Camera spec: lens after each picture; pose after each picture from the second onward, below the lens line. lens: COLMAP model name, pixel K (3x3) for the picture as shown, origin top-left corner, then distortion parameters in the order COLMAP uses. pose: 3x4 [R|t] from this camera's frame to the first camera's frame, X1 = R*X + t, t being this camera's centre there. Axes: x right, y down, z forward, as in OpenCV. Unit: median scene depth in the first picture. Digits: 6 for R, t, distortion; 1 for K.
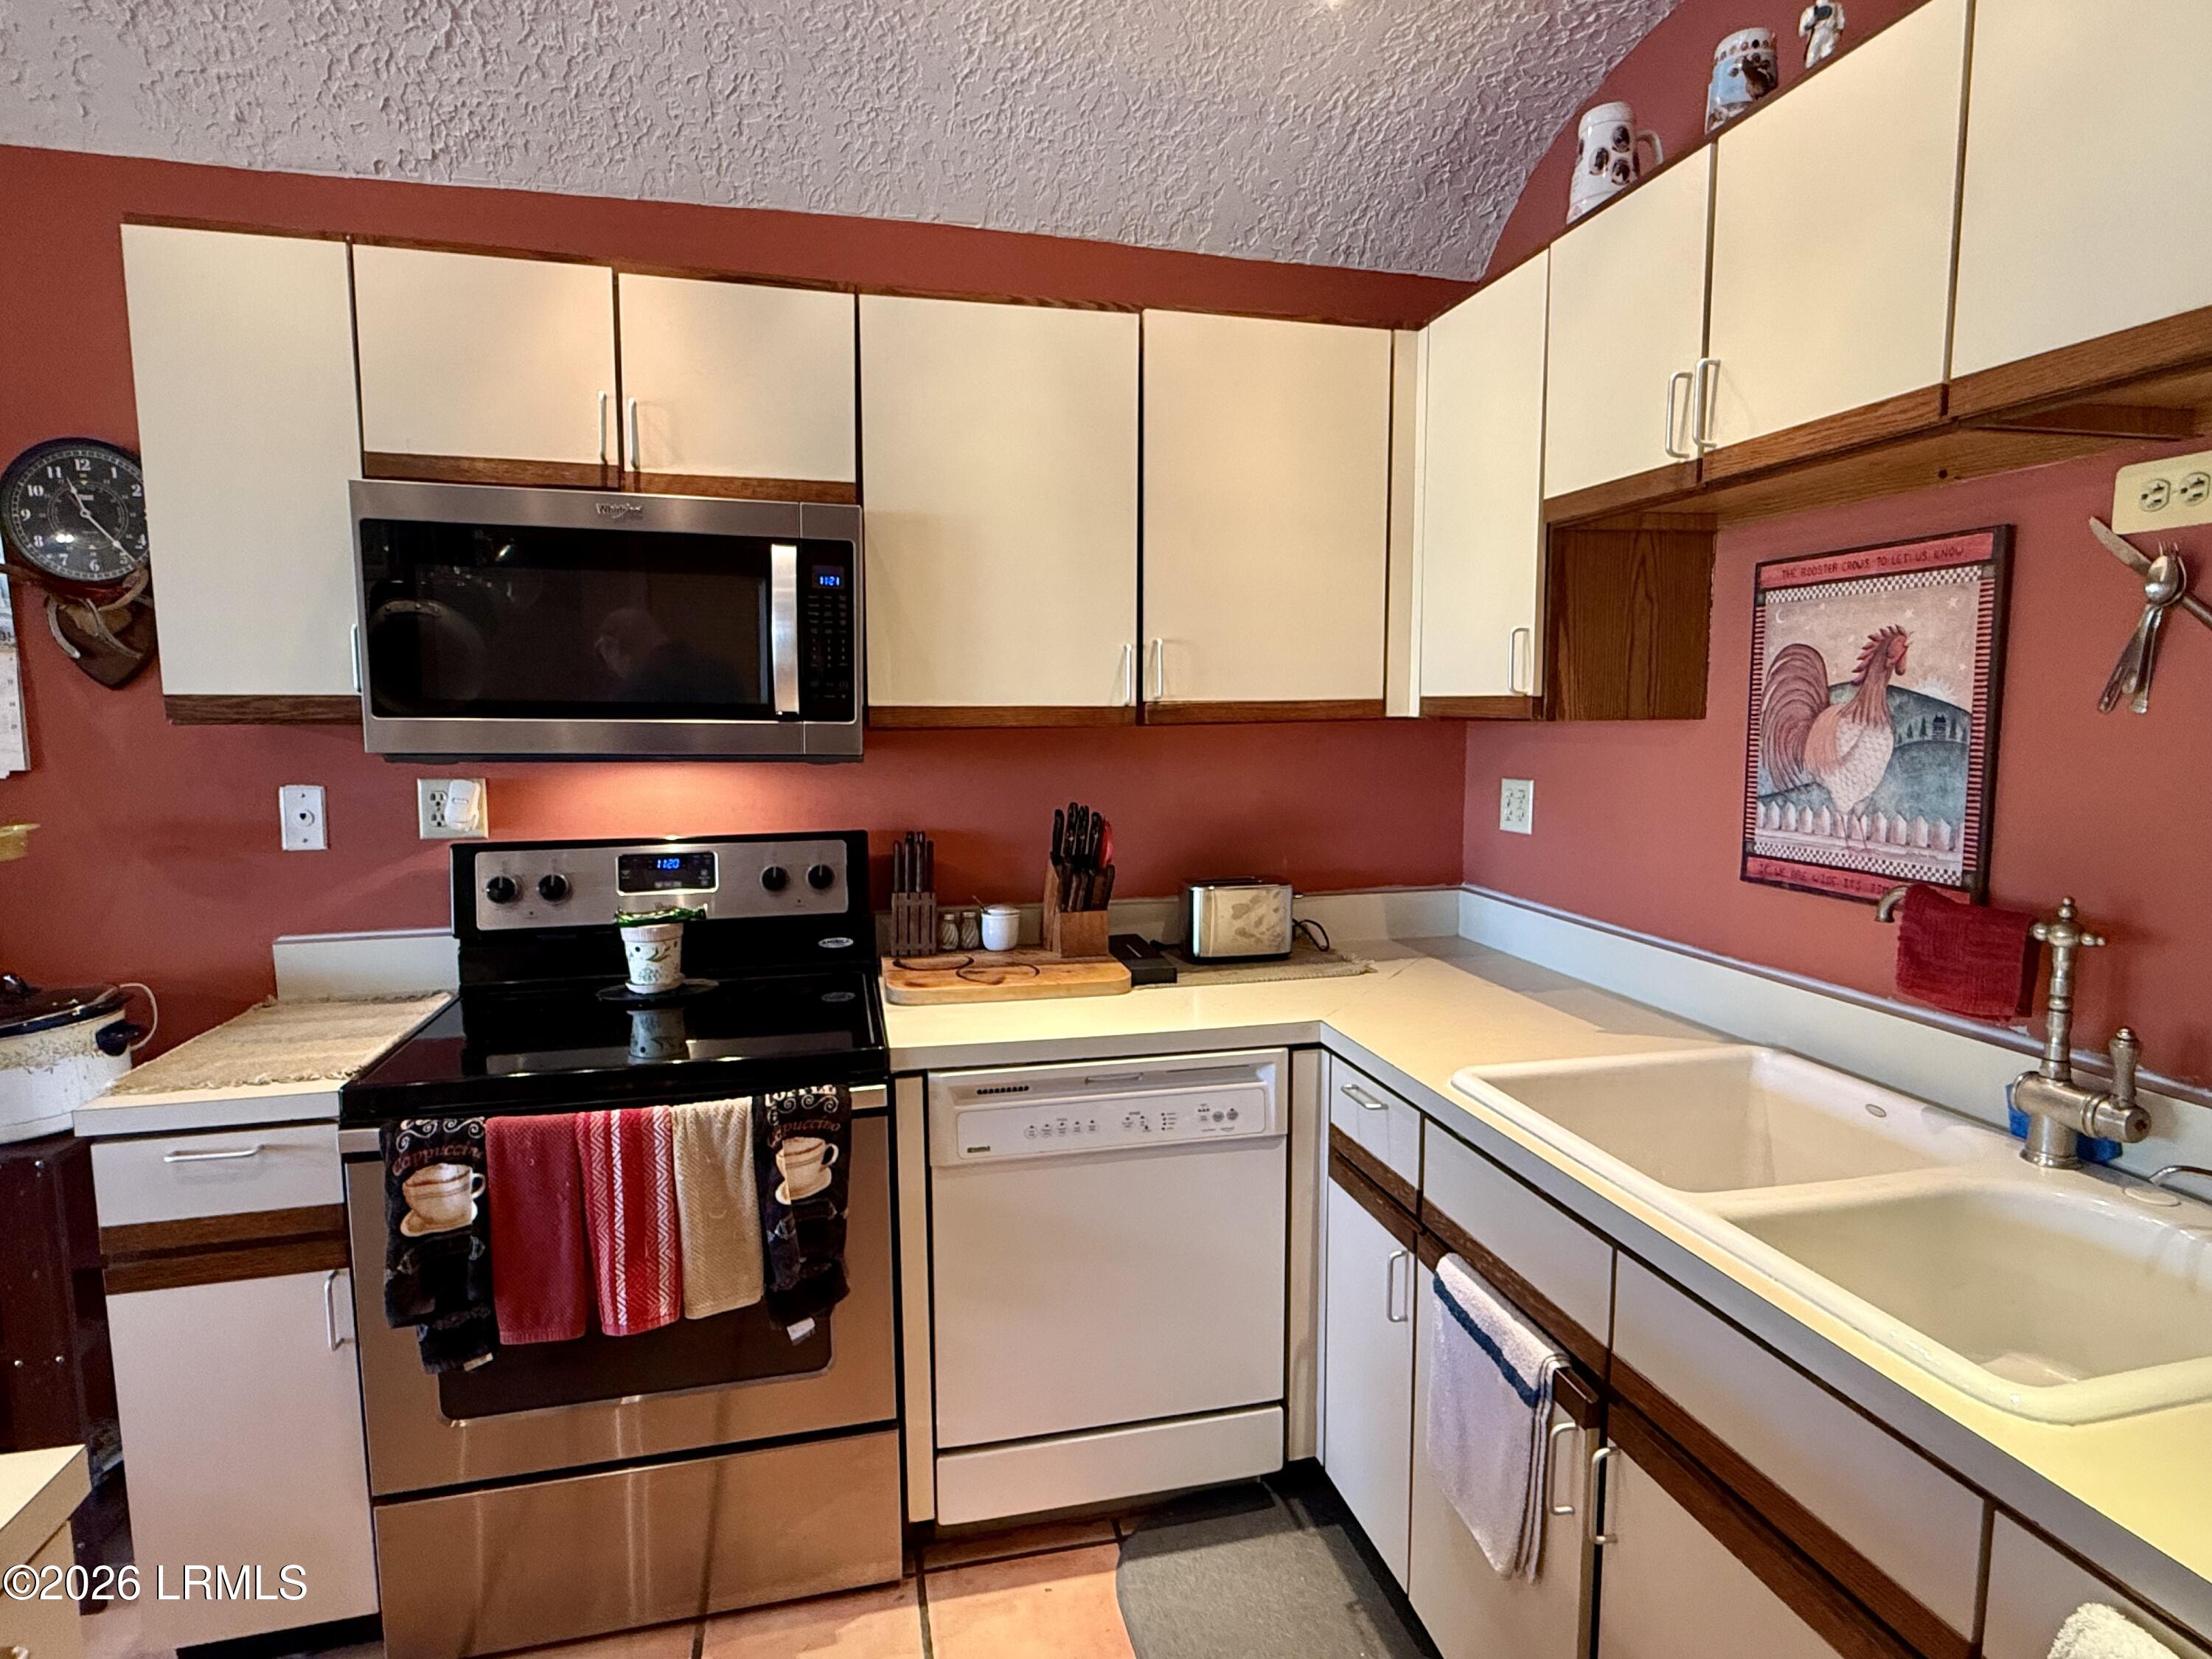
lens RADIAL K [[1157.6, 0, 1106.6], [0, 1157.6, 820.1], [0, 0, 1]] dist [-0.006105, -0.000554]
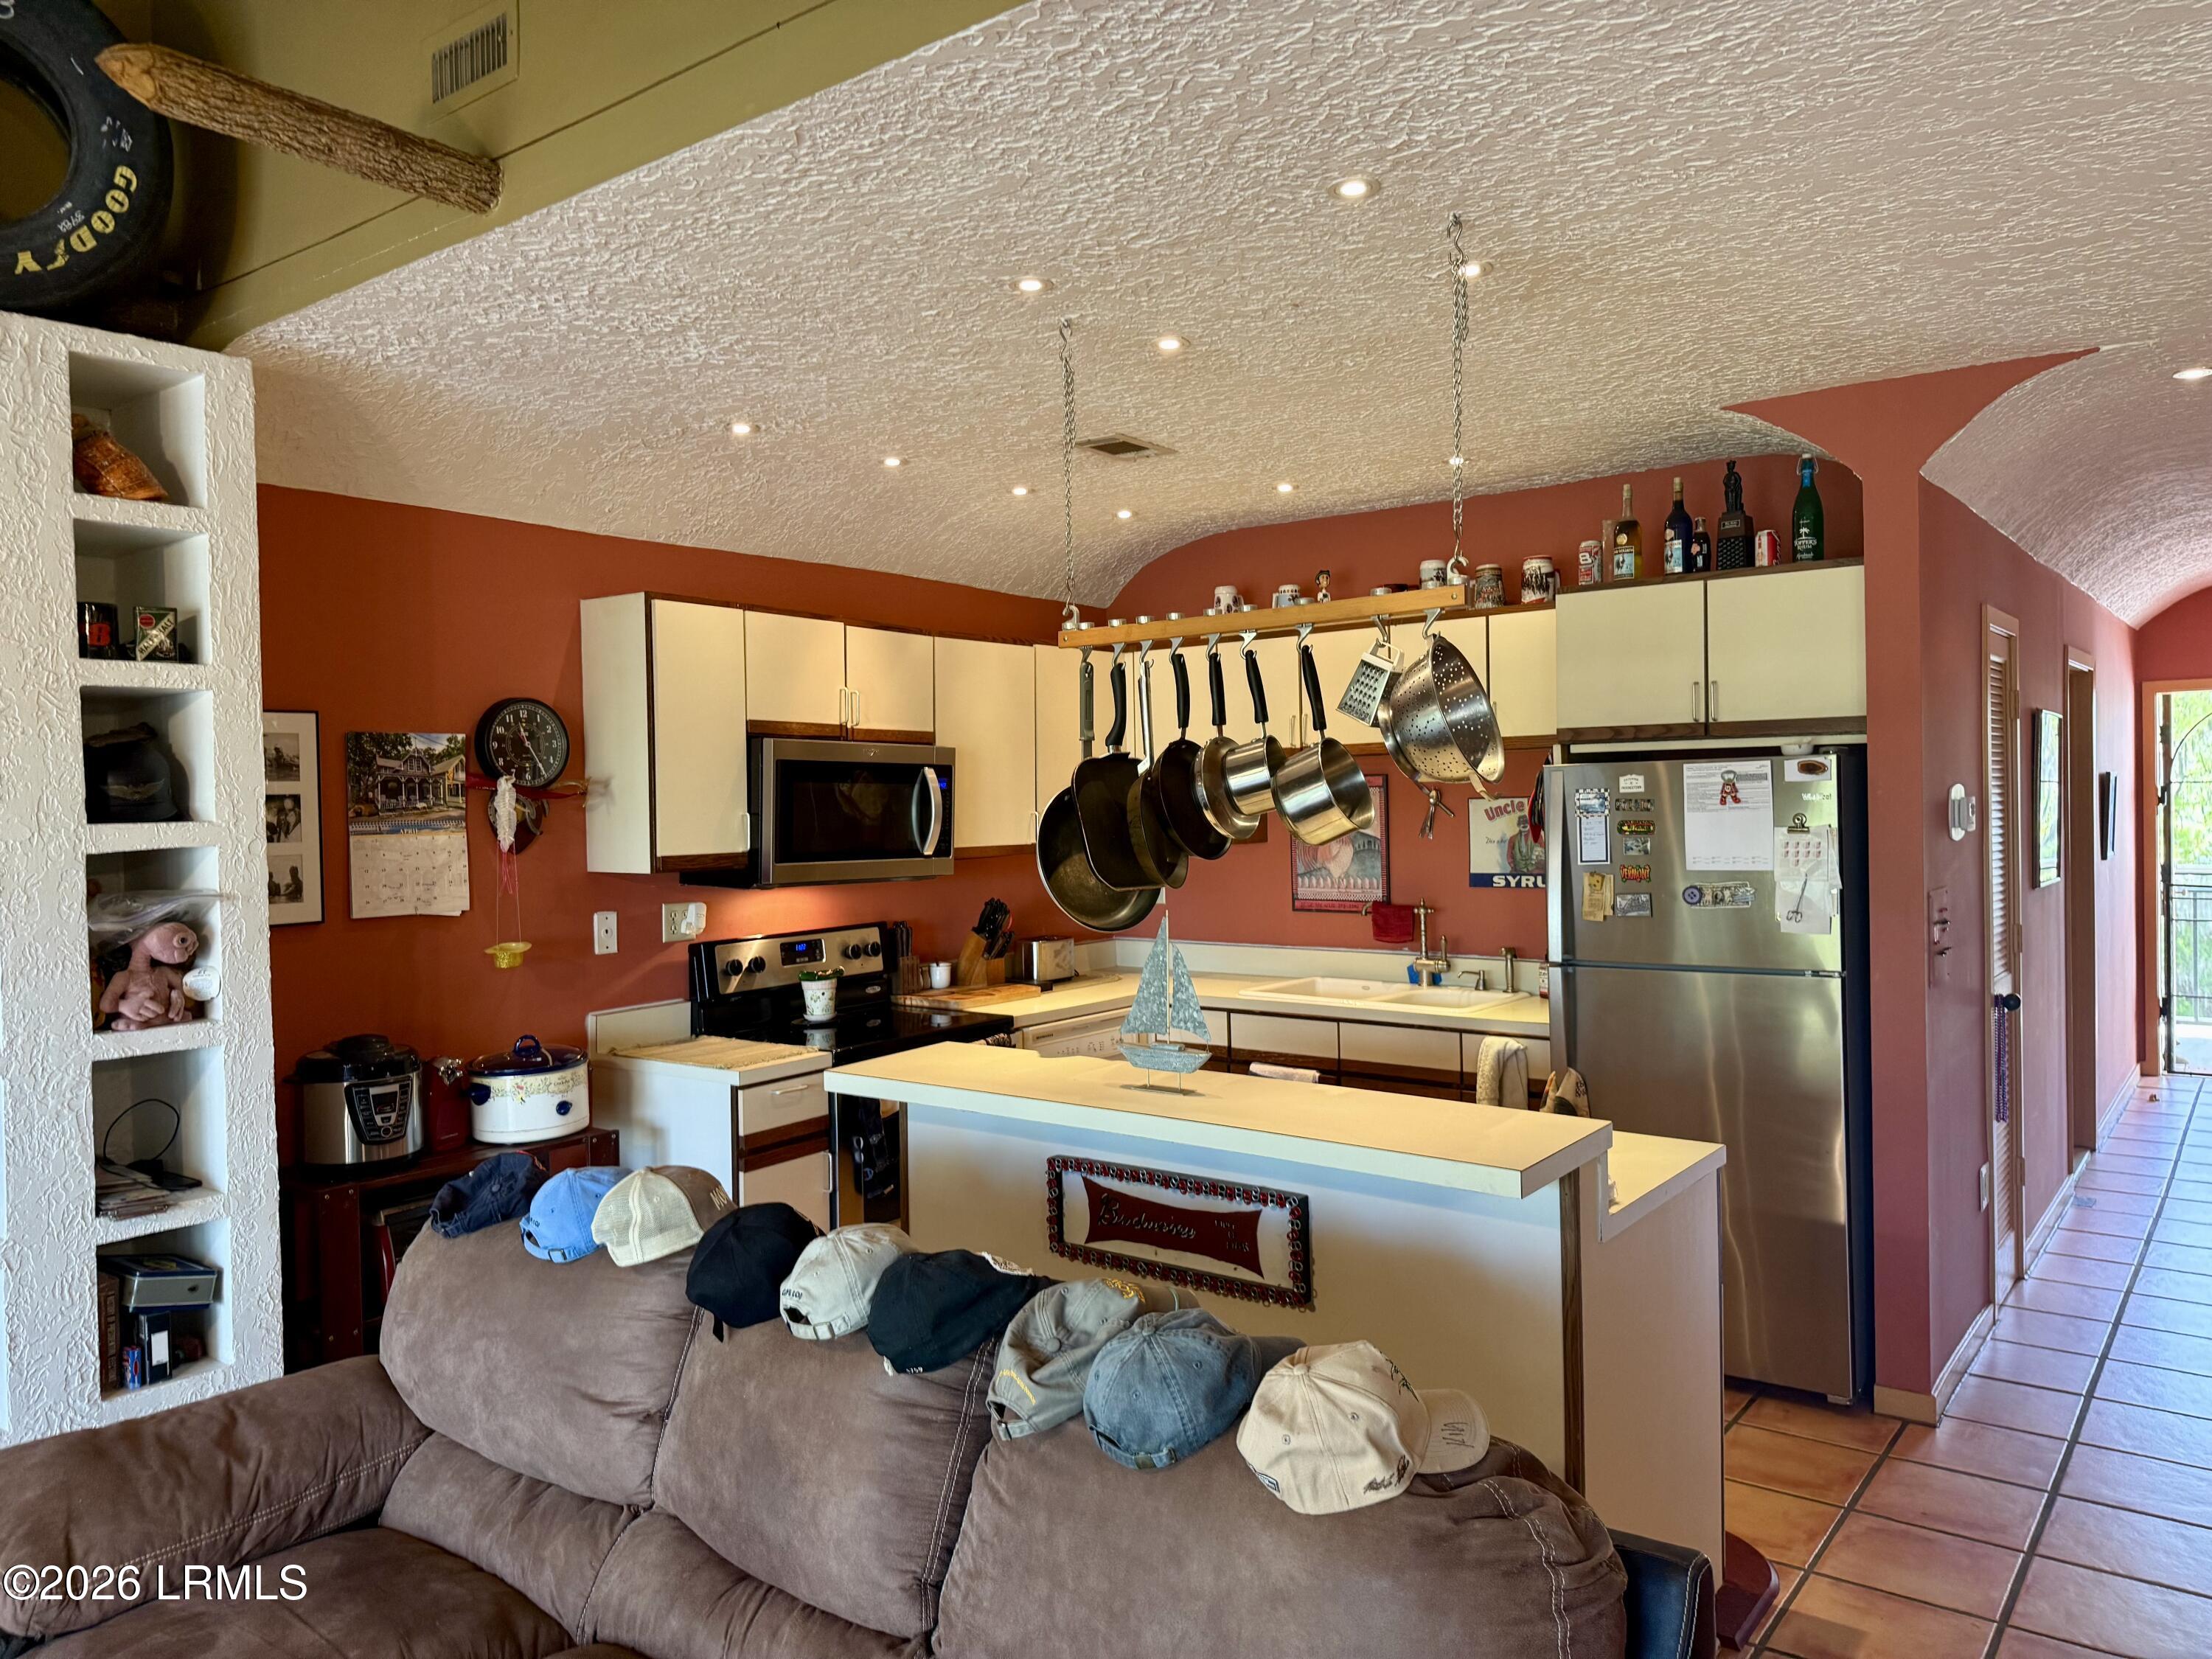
lens RADIAL K [[1559.8, 0, 1110.0], [0, 1559.8, 830.2], [0, 0, 1]] dist [0.054188, -0.054320]
pose [[0.777941, -0.026551, 0.627776, -1.687474], [0.078262, 0.995421, -0.054883, 0.033700], [-0.623444, 0.091827, 0.776457, -1.211211]]
